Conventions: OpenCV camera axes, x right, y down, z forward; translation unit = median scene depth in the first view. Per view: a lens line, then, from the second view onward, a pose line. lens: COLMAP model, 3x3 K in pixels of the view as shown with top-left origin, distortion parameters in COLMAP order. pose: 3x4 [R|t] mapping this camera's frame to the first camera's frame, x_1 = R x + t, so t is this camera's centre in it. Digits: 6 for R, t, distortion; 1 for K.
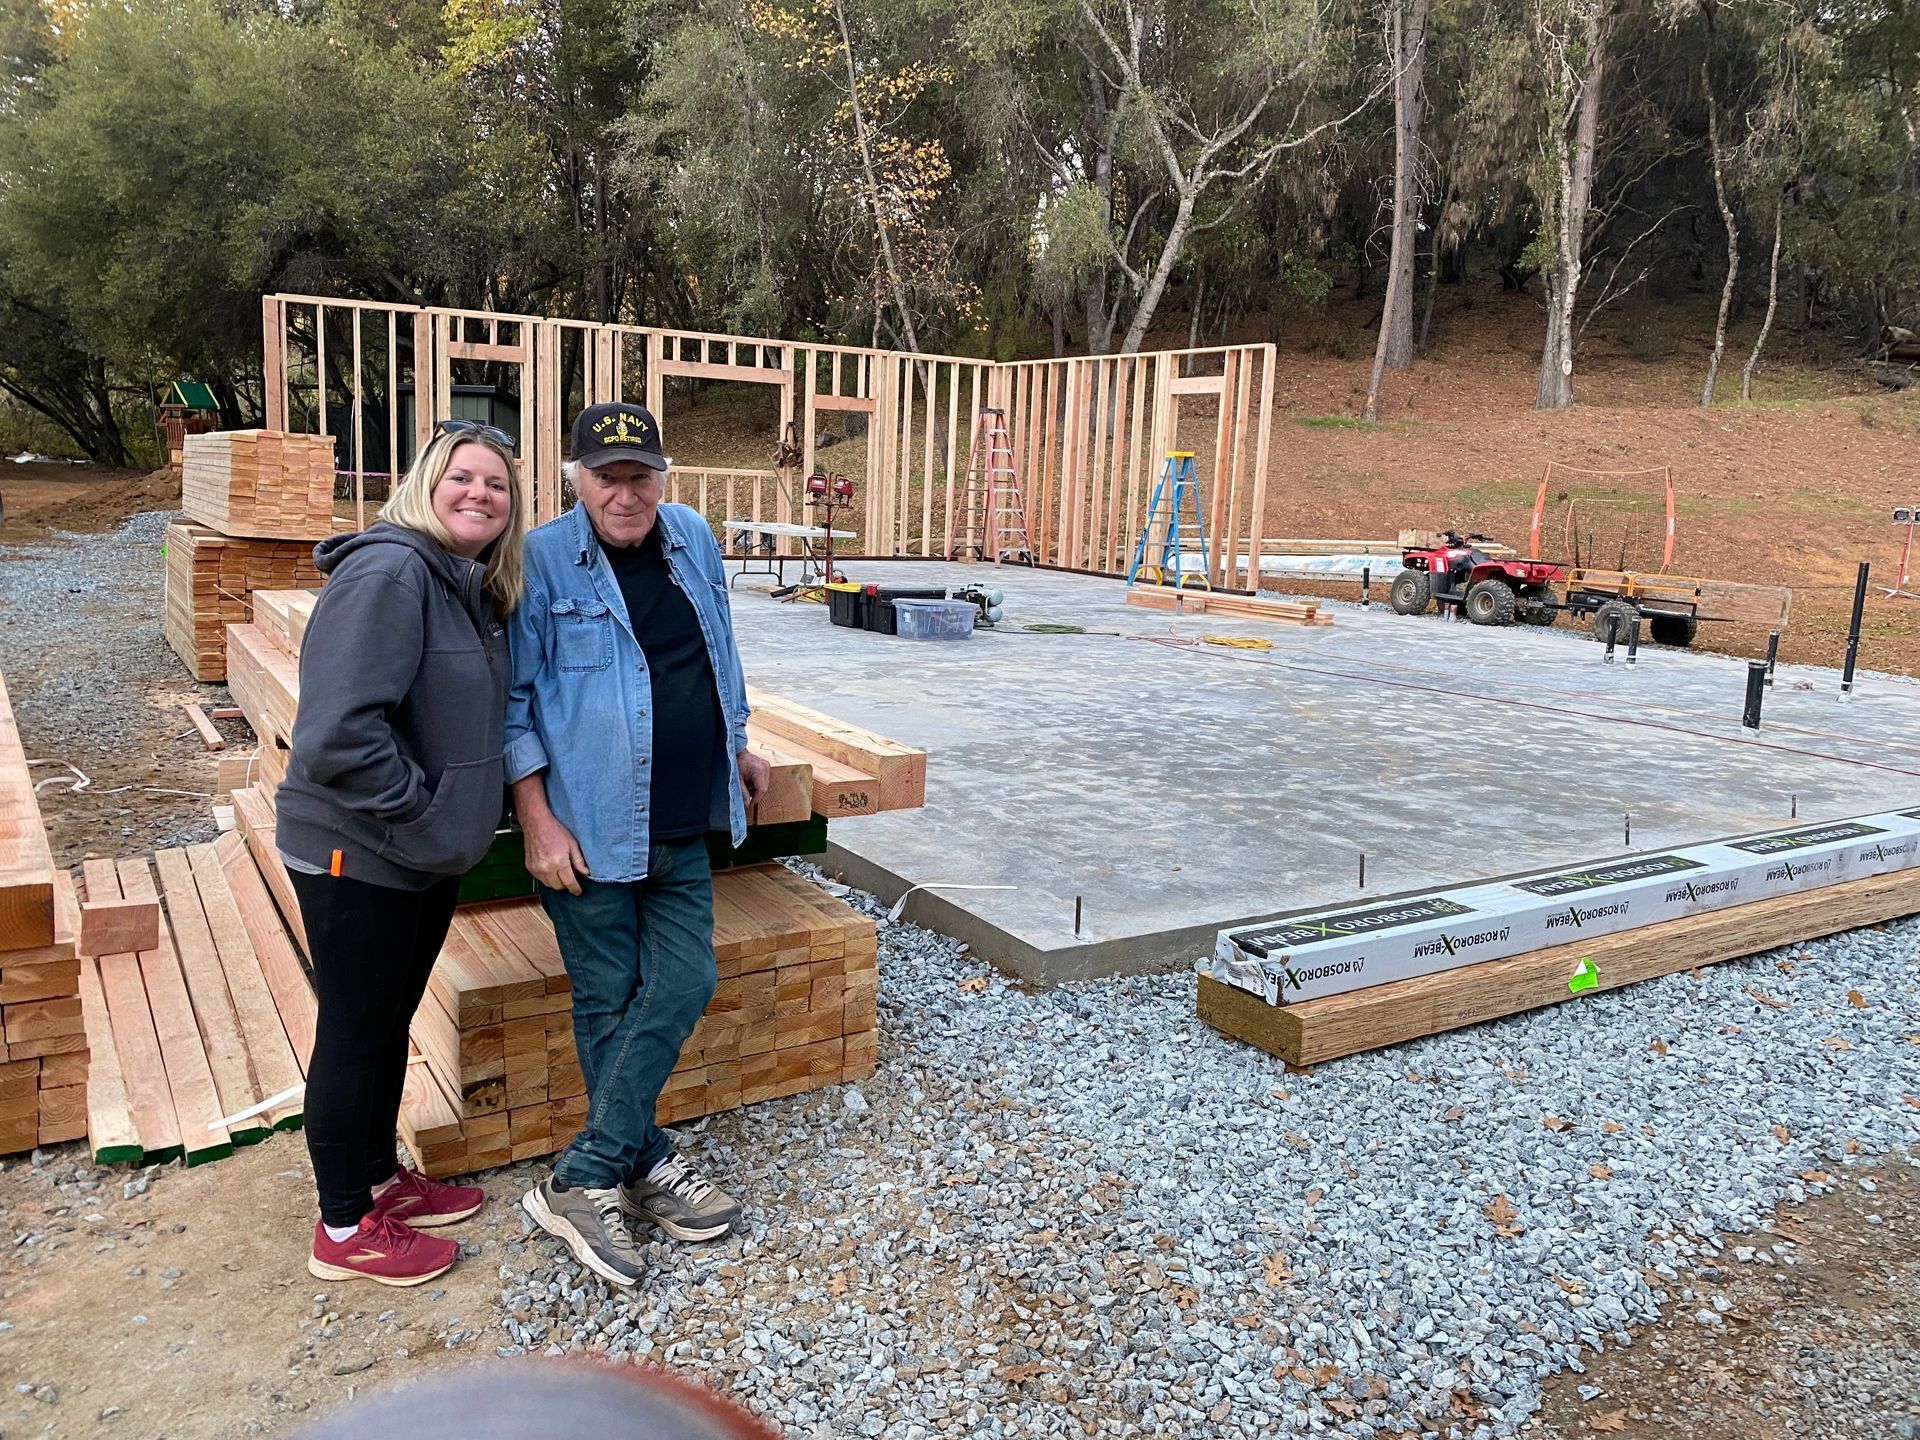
lens RADIAL K [[1489.3, 0, 944.2], [0, 1489.3, 710.6], [0, 0, 1]] dist [0.027655, -0.003990]
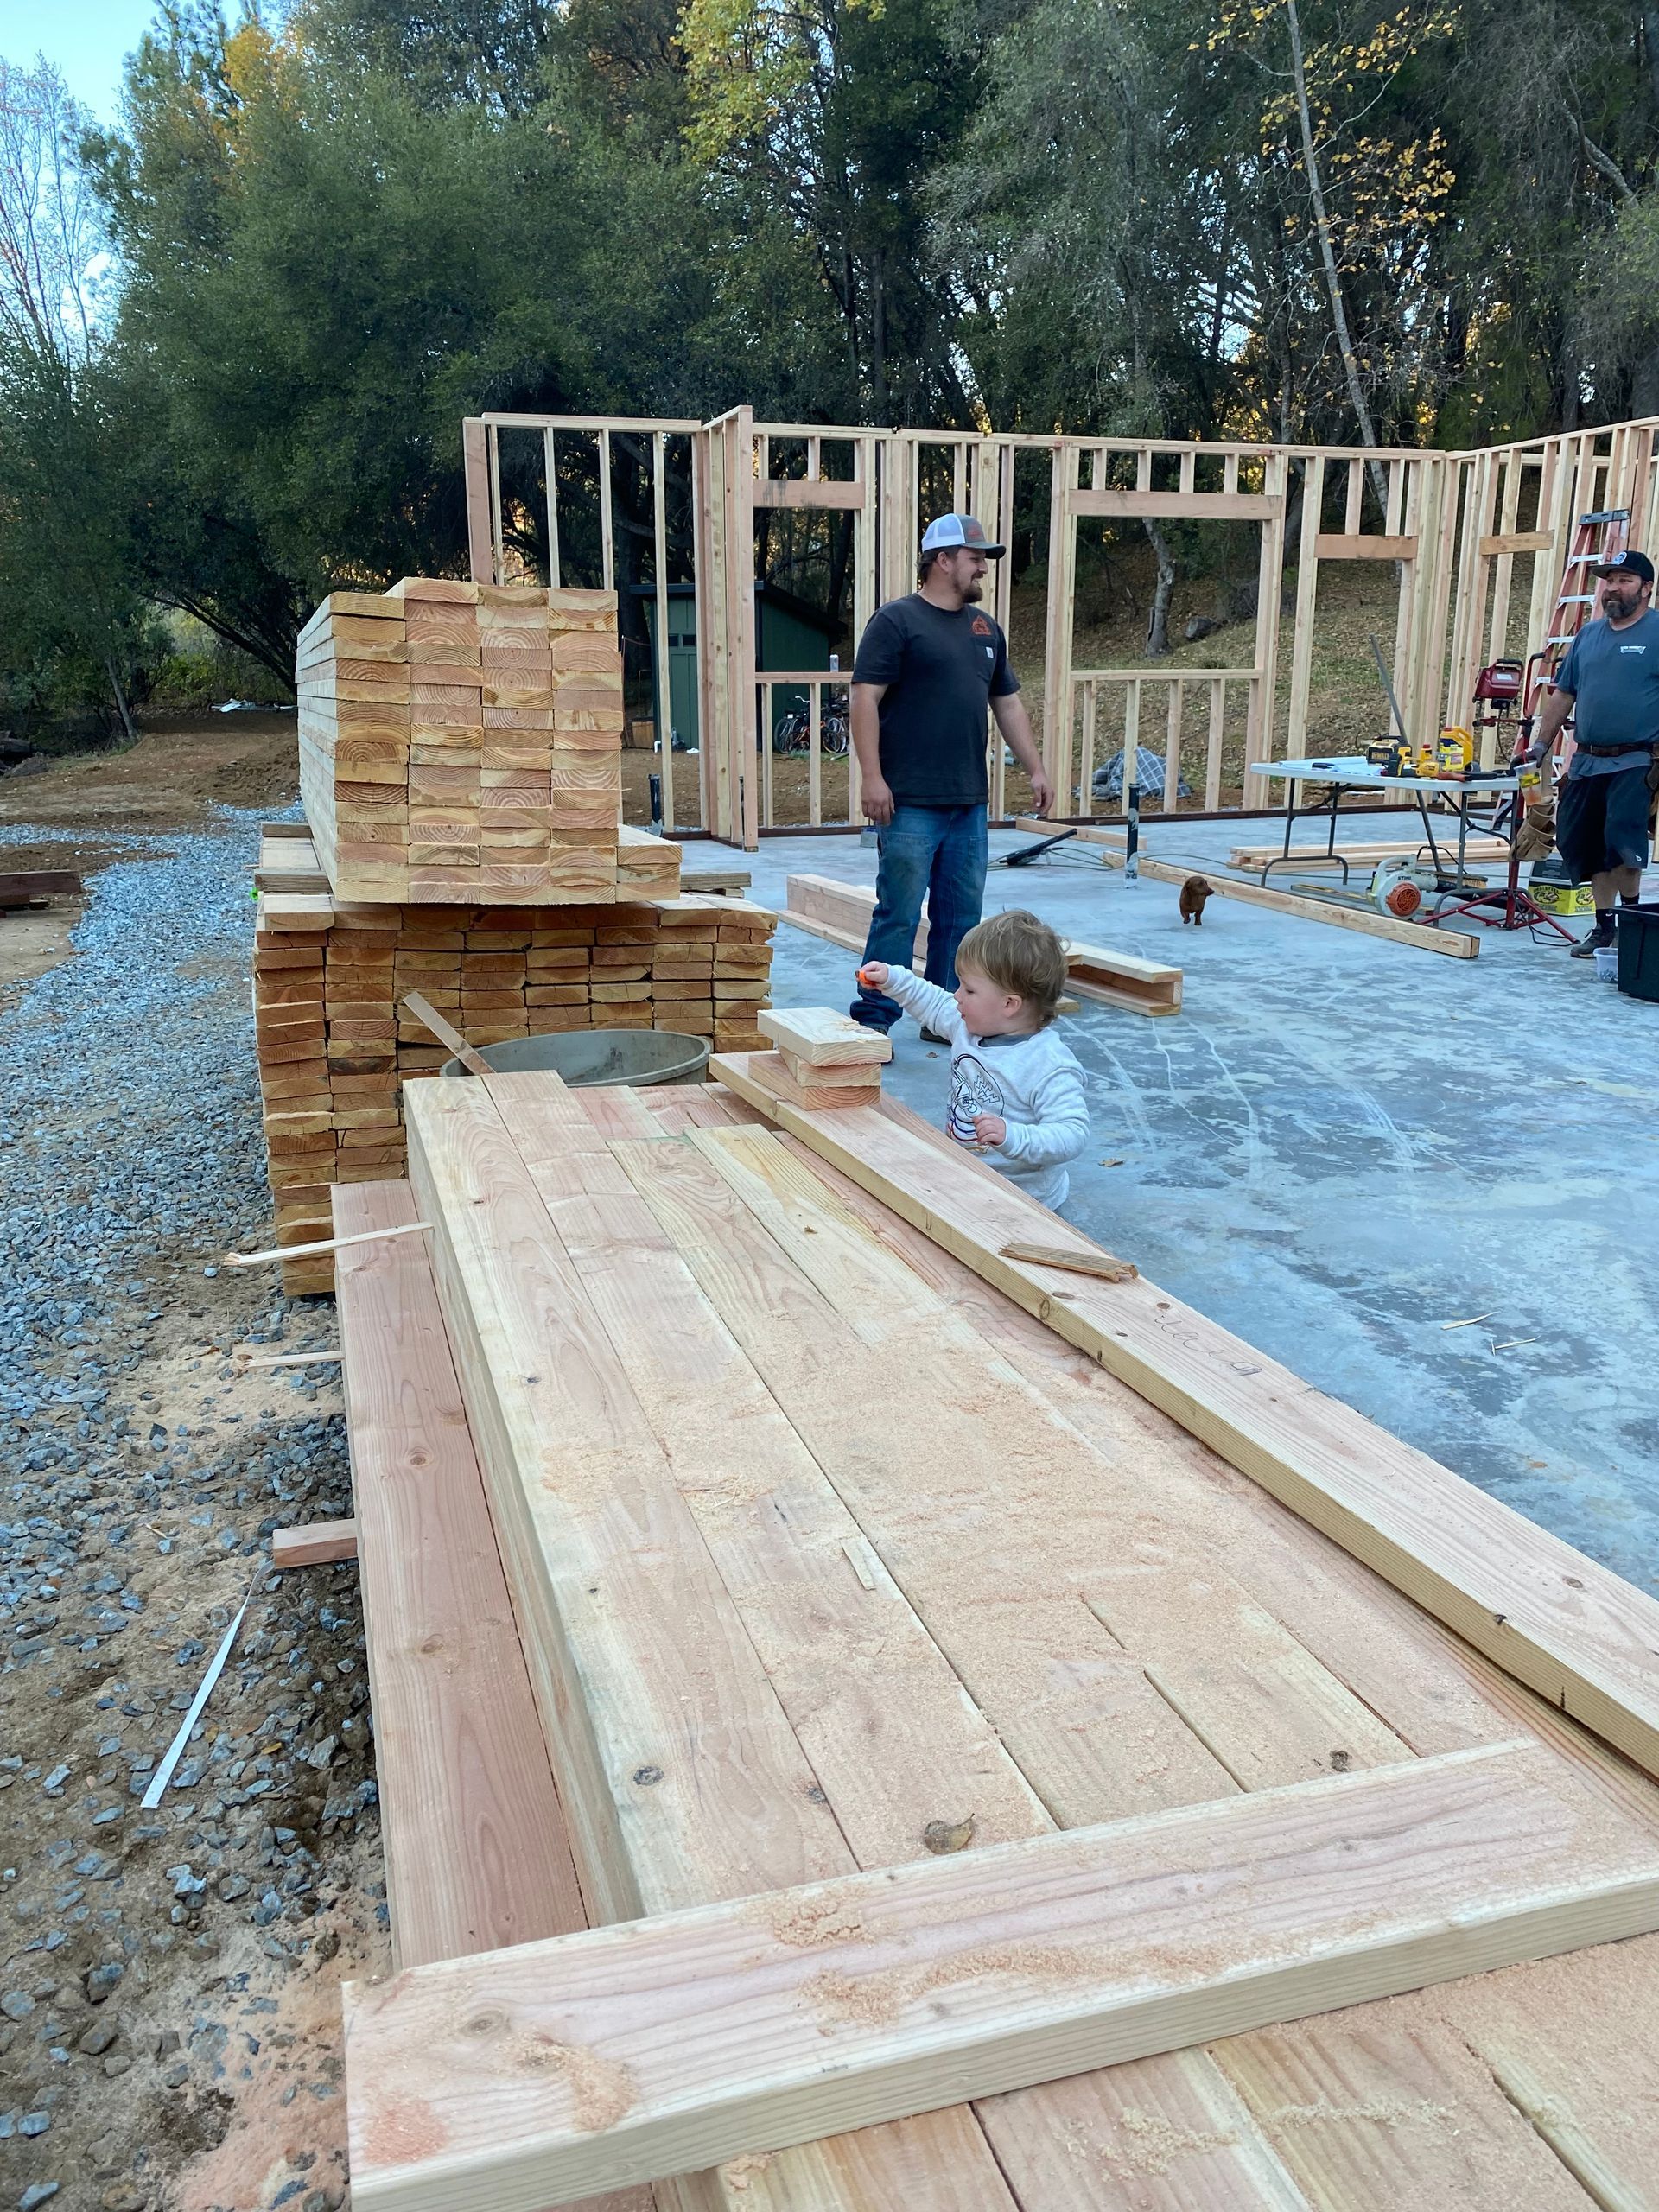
lens RADIAL K [[1715.8, 0, 841.1], [0, 1715.8, 1106.5], [0, 0, 1]] dist [0.027655, -0.003990]
pose [[0.973972, 0.007988, -0.226527, -0.112817], [0.010852, 0.996589, 0.081804, -0.041252], [0.226408, -0.082133, 0.970564, 0.261320]]
